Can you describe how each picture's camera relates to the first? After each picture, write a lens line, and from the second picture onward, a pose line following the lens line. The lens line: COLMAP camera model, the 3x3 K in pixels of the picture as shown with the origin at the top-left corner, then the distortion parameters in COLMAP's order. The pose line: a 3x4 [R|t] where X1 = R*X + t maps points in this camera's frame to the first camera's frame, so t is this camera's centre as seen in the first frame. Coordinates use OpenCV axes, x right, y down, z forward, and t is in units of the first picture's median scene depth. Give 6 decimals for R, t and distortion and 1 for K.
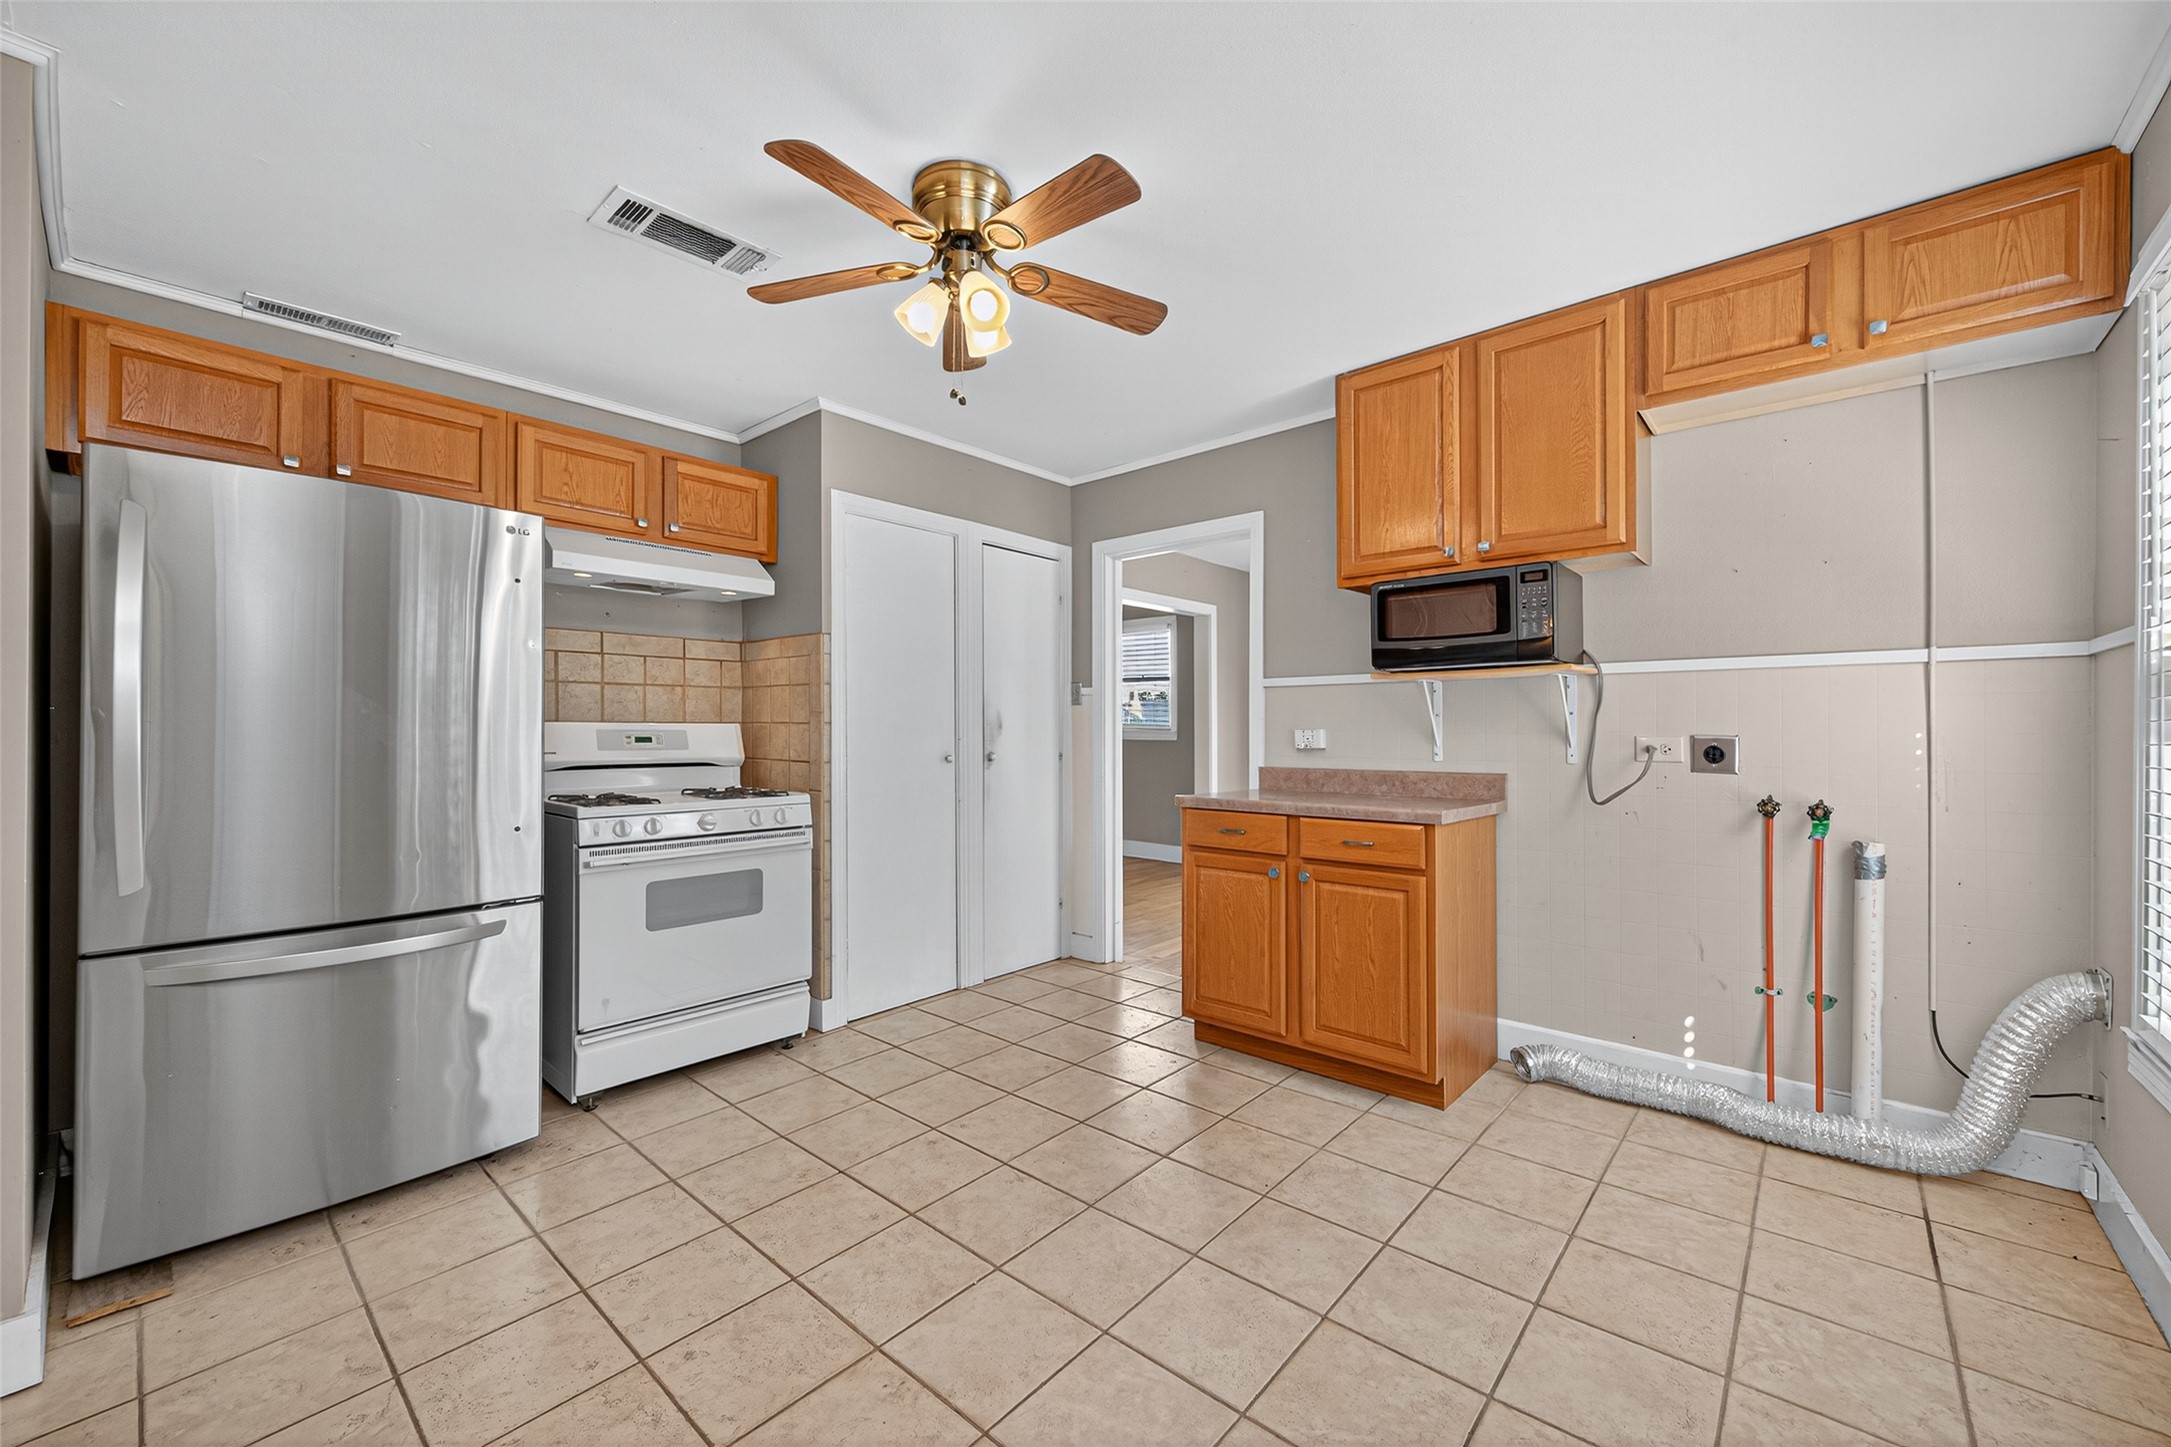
lens RADIAL K [[842.8, 0, 1089.9], [0, 842.8, 729.4], [0, 0, 1]] dist [0.003226, -0.000100]
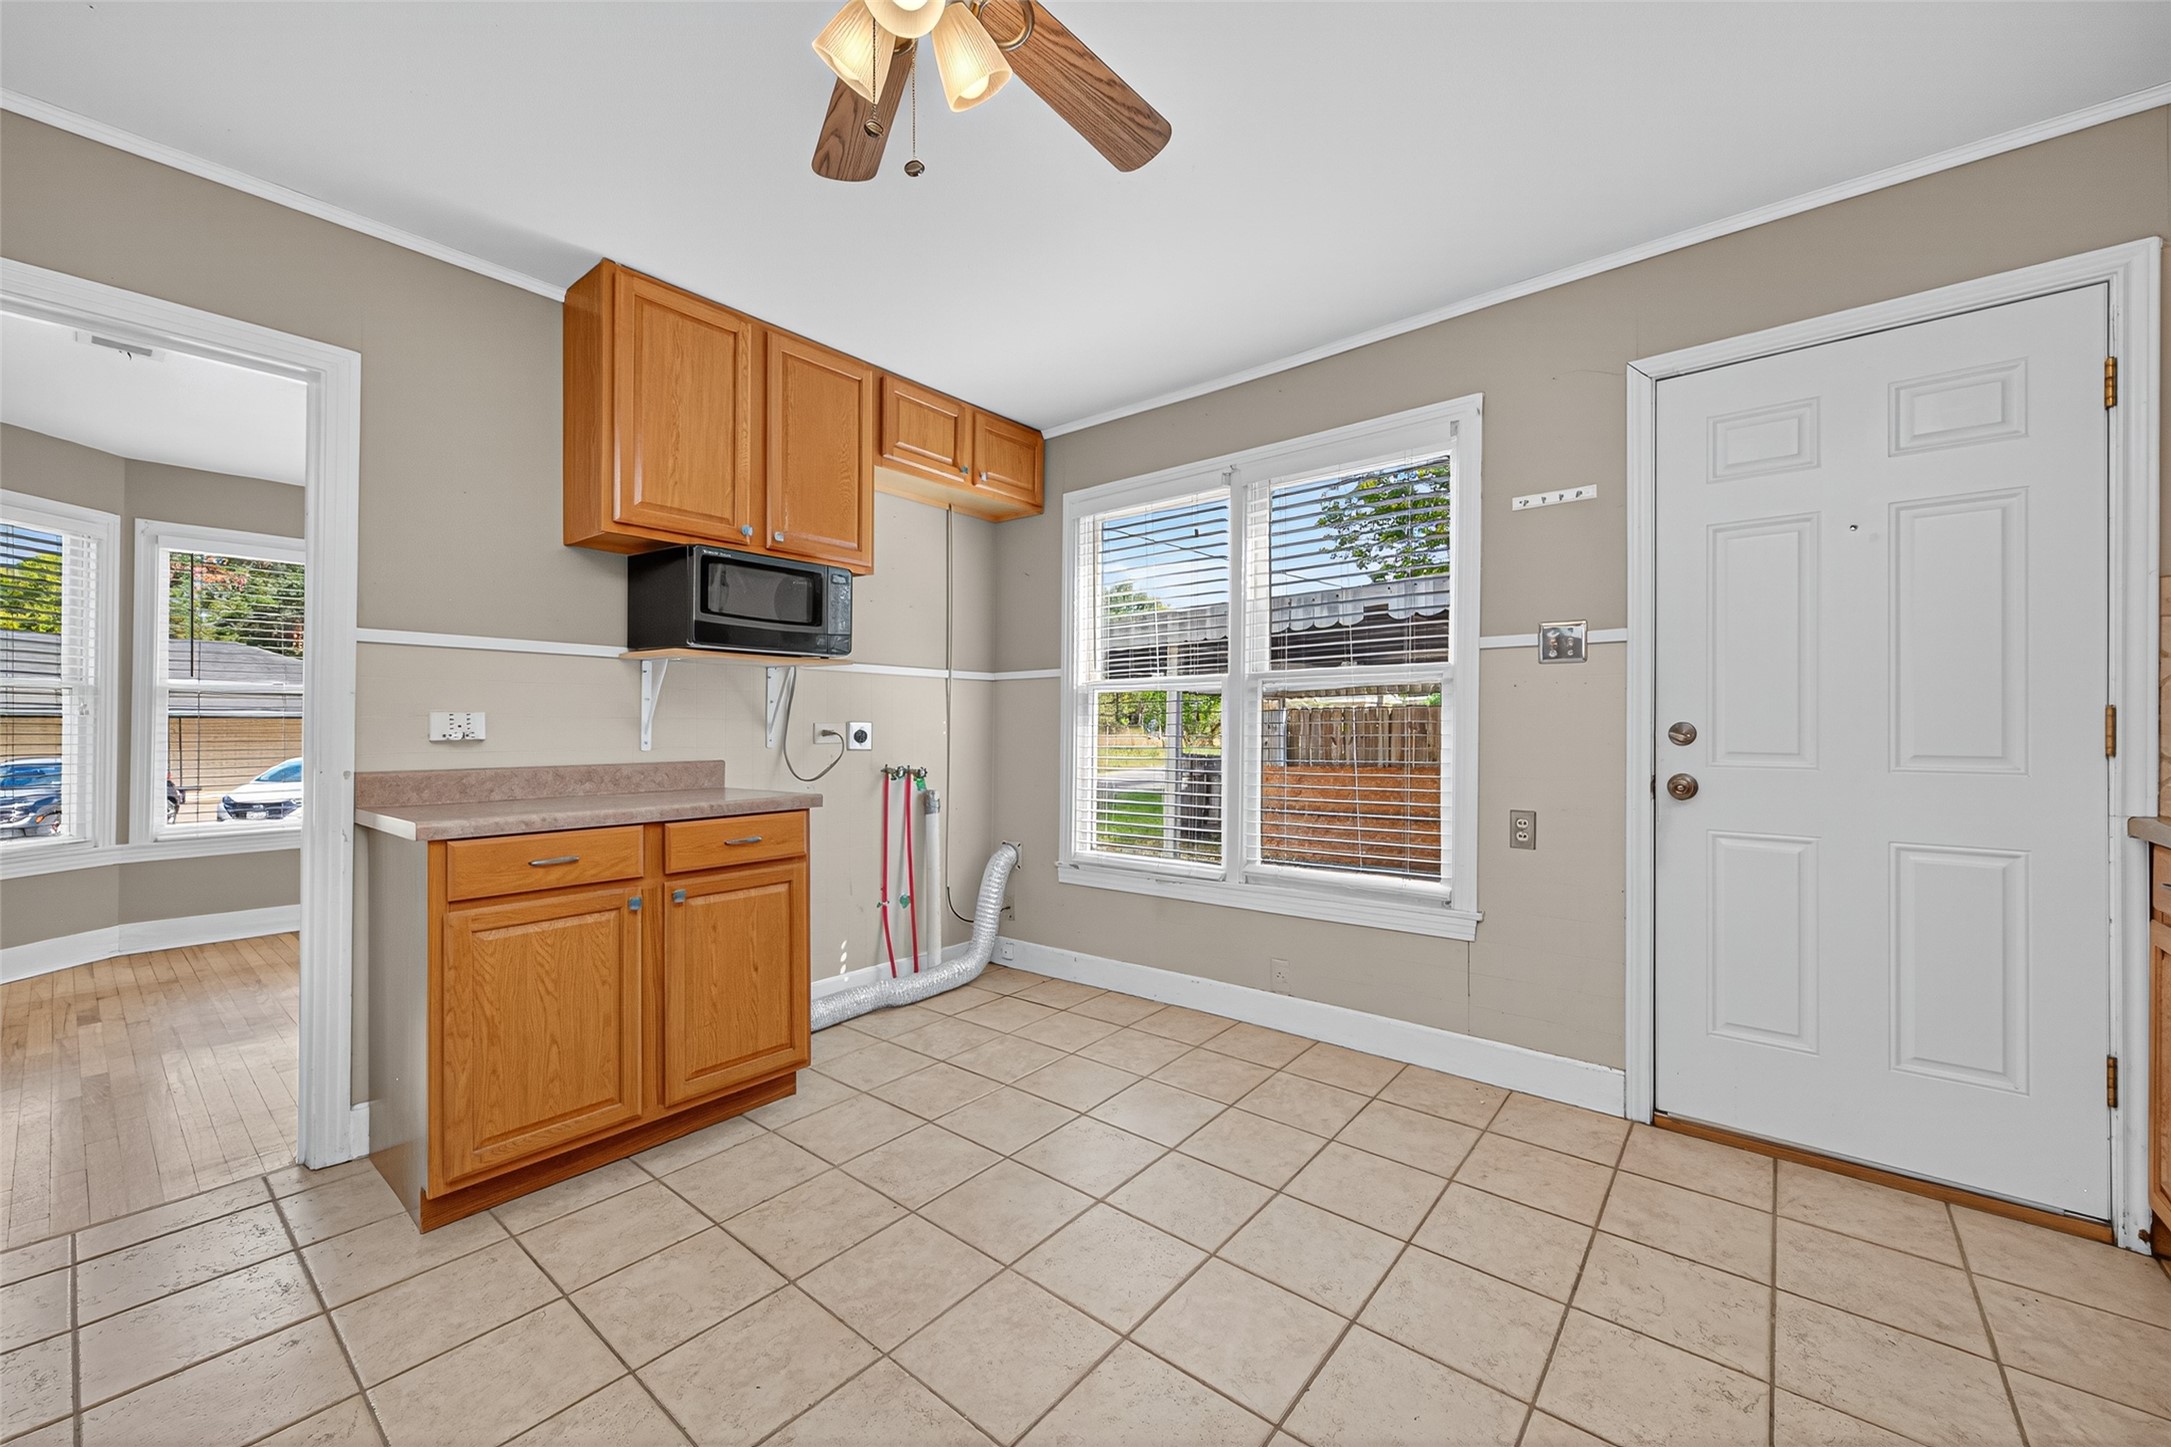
lens RADIAL K [[842.8, 0, 1090.6], [0, 842.8, 728.0], [0, 0, 1]] dist [0.003226, -0.000100]
pose [[-0.032246, 0.000682, 0.999480, -0.581774], [-0.001250, 0.999999, -0.000723, 0.016842], [-0.999479, -0.001272, -0.032245, 0.667243]]
